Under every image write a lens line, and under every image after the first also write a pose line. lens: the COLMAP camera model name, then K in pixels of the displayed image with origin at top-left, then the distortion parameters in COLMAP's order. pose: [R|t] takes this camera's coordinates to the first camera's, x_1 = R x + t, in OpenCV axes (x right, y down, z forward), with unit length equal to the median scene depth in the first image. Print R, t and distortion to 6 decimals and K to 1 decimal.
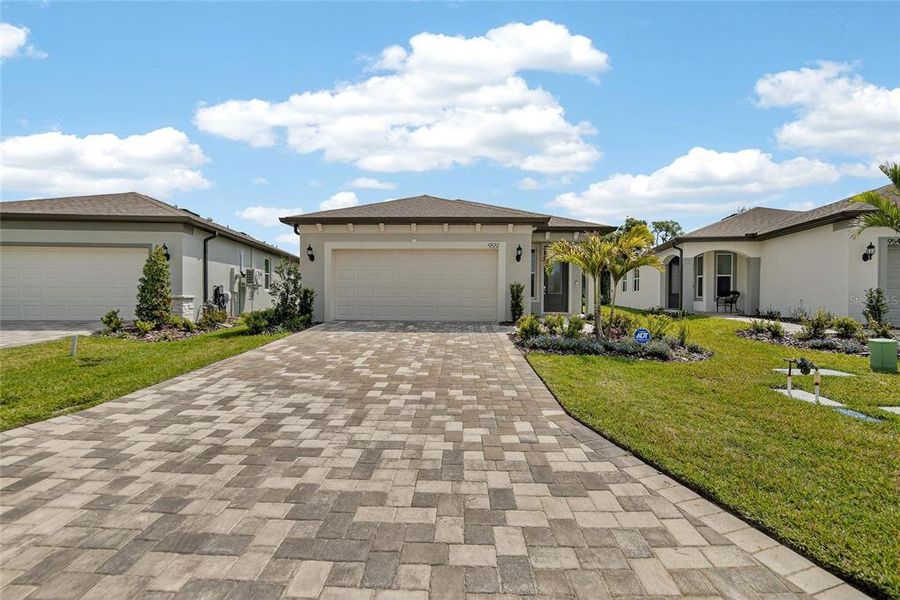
lens RADIAL K [[398.0, 0, 450.0], [0, 398.0, 300.0], [0, 0, 1]] dist [-0.036183, 0.005994]
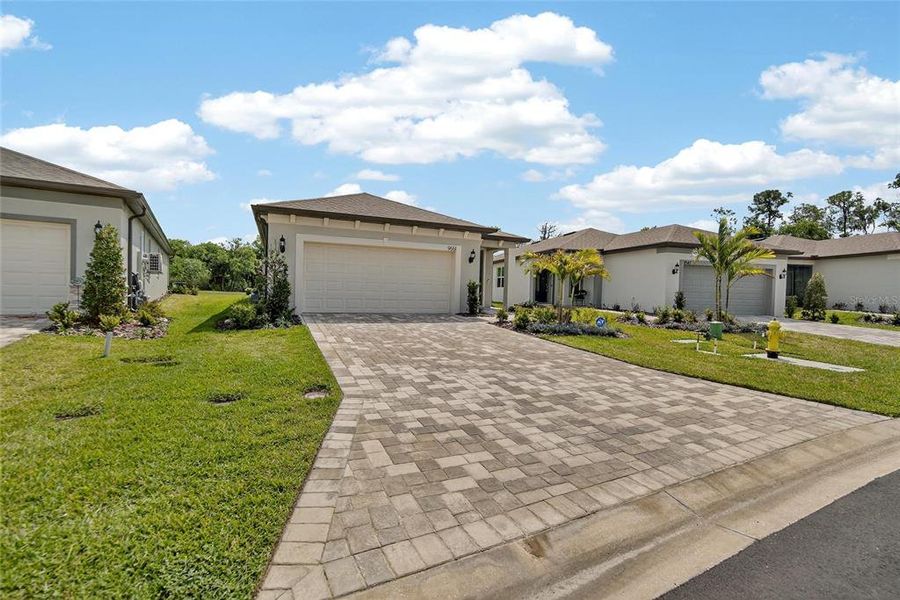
lens RADIAL K [[398.0, 0, 450.0], [0, 398.0, 300.0], [0, 0, 1]] dist [-0.036183, 0.005994]
pose [[0.900175, 0.008044, 0.435454, -0.406607], [-0.016655, 0.999734, 0.015962, -0.003738], [-0.435210, -0.021621, 0.900069, -0.055844]]
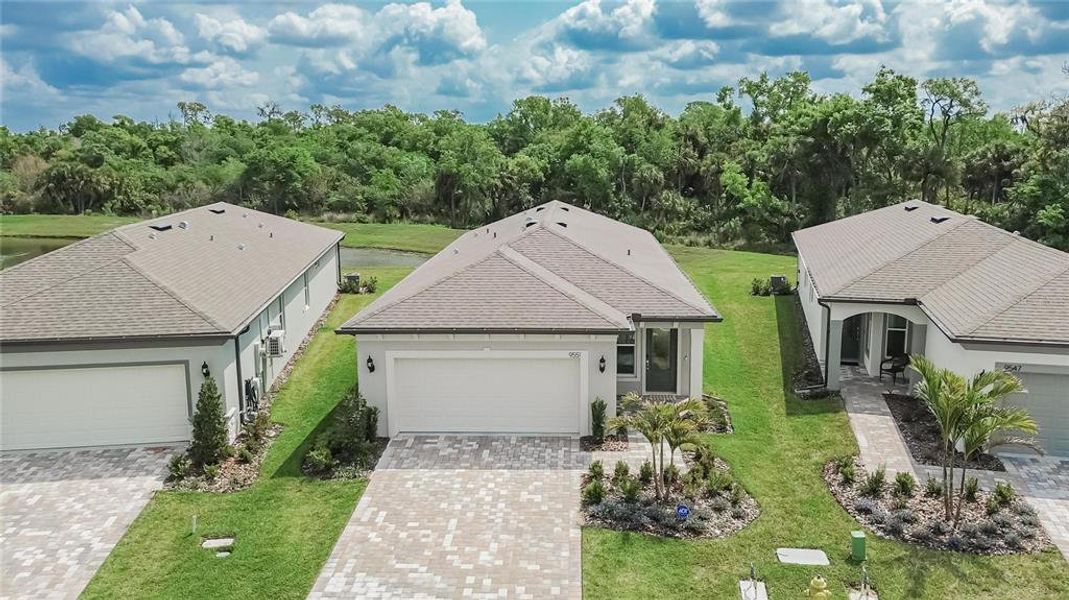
lens RADIAL K [[820.0, 0, 552.6], [0, 820.0, 270.0], [0, 0, 1]] dist [0.072608, 0.000204]
pose [[0.999934, -0.011346, -0.001919, 0.064860], [0.011502, 0.990637, 0.136040, -0.582351], [0.000358, -0.136054, 0.990701, -0.819077]]
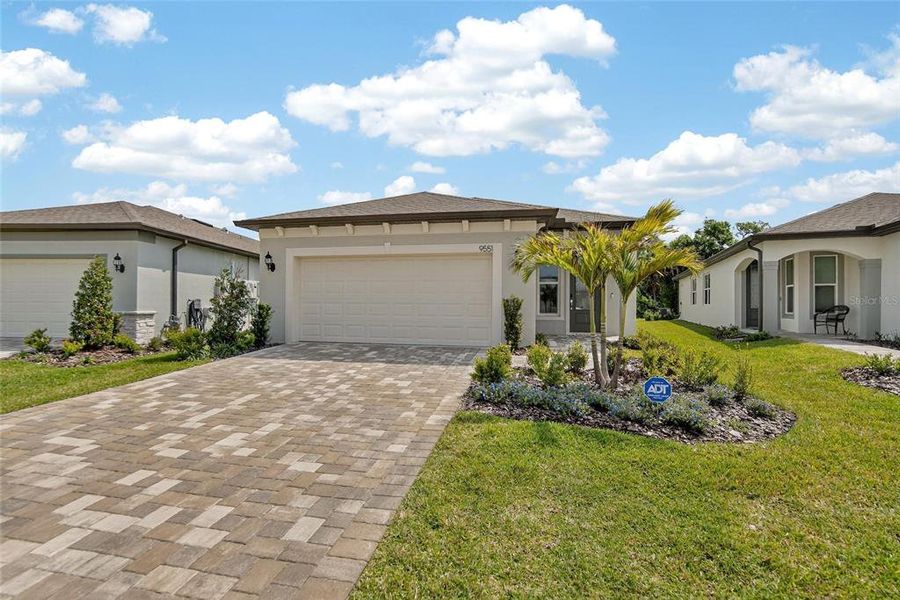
lens RADIAL K [[405.5, 0, 452.0], [0, 405.5, 301.4], [0, 0, 1]] dist [-0.035861, 0.007925]
pose [[0.987995, -0.000253, -0.154485, 0.166074], [-0.003380, 0.999724, -0.023256, -0.015173], [0.154449, 0.023499, 0.987721, 0.214888]]
